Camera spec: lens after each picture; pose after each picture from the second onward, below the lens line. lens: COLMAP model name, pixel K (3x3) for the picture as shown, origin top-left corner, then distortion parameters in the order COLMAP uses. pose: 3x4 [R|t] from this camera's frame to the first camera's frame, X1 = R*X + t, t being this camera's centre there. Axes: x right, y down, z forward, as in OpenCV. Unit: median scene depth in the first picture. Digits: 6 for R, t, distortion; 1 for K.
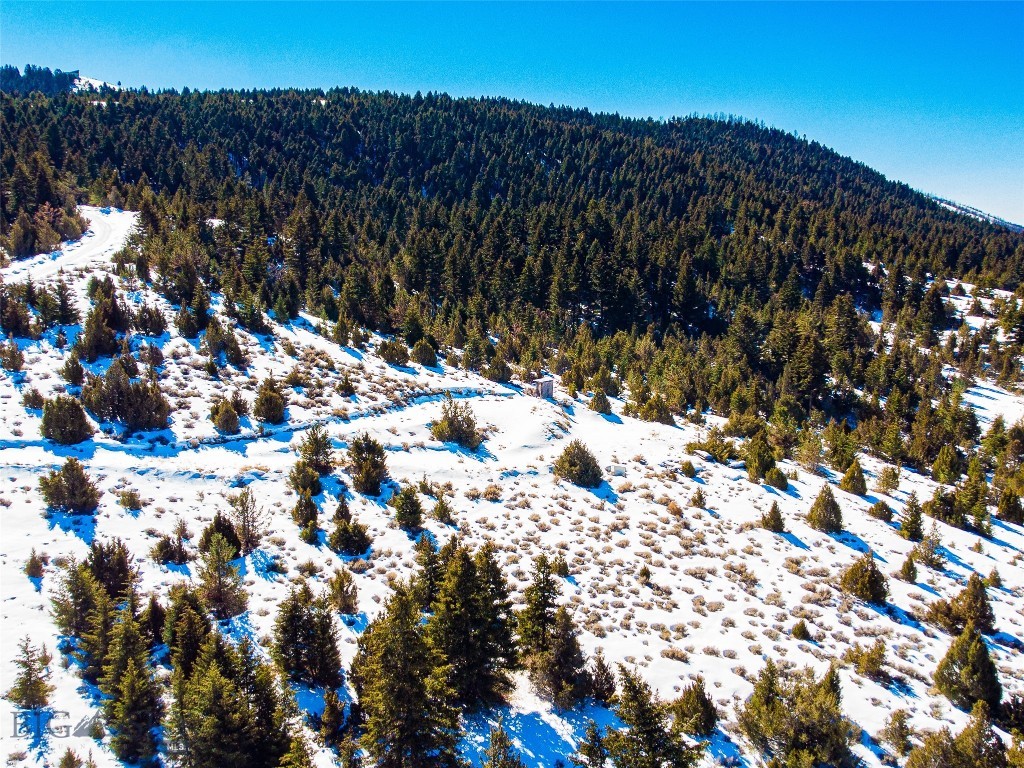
lens RADIAL K [[1005.8, 0, 508.3], [0, 1005.8, 380.3], [0, 0, 1]] dist [0.024594, 0.000000]
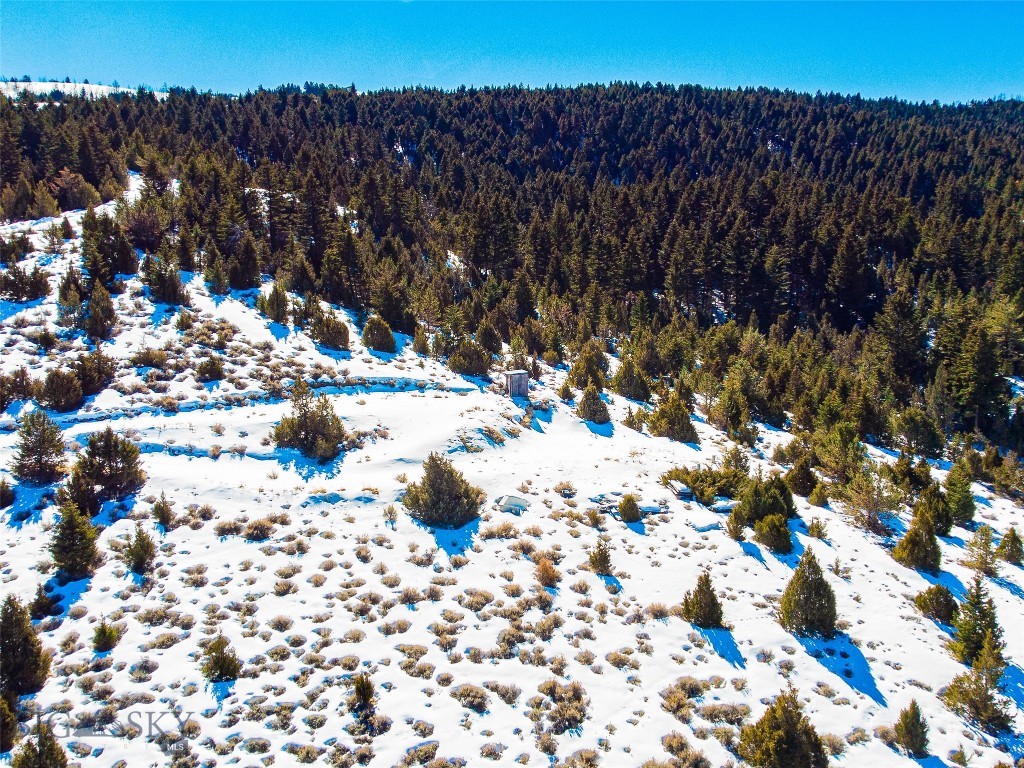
lens RADIAL K [[1005.8, 0, 517.4], [0, 1005.8, 389.0], [0, 0, 1]] dist [0.024594, 0.000000]
pose [[0.959748, 0.032054, -0.279029, 0.247708], [-0.033454, 0.999440, -0.000259, 0.012610], [0.278864, 0.009583, 0.960283, 0.313461]]
